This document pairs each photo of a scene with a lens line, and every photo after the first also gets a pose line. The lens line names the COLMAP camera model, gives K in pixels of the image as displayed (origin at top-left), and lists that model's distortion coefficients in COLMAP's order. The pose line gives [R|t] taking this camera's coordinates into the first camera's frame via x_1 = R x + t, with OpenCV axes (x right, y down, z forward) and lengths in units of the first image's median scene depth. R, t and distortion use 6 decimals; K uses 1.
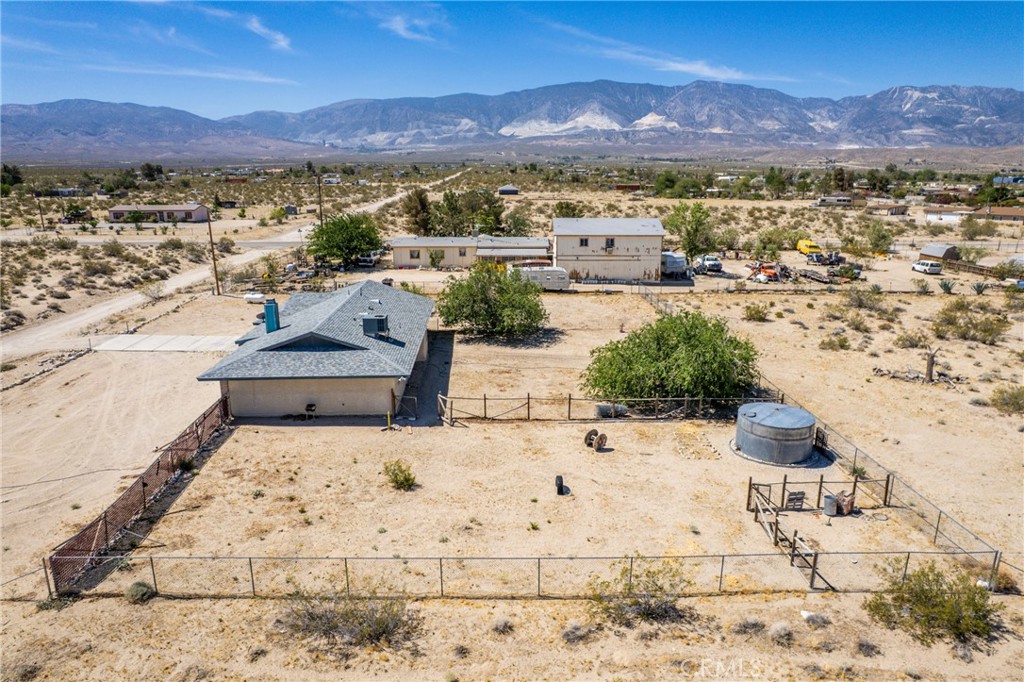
lens RADIAL K [[653.0, 0, 514.2], [0, 653.0, 360.8], [0, 0, 1]] dist [-0.073392, 0.063688]
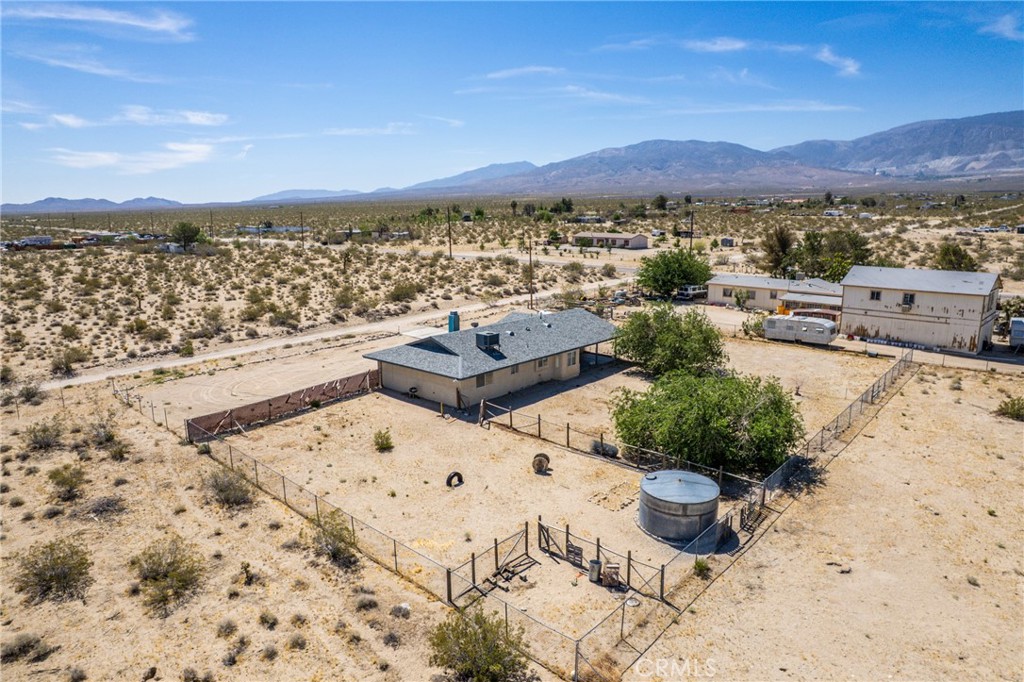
lens RADIAL K [[653.0, 0, 514.2], [0, 653.0, 360.8], [0, 0, 1]] dist [-0.073392, 0.063688]
pose [[0.714102, 0.157580, -0.682075, 0.351343], [-0.186357, 0.981969, 0.031757, -0.032825], [0.674781, 0.104431, 0.730592, 0.056074]]
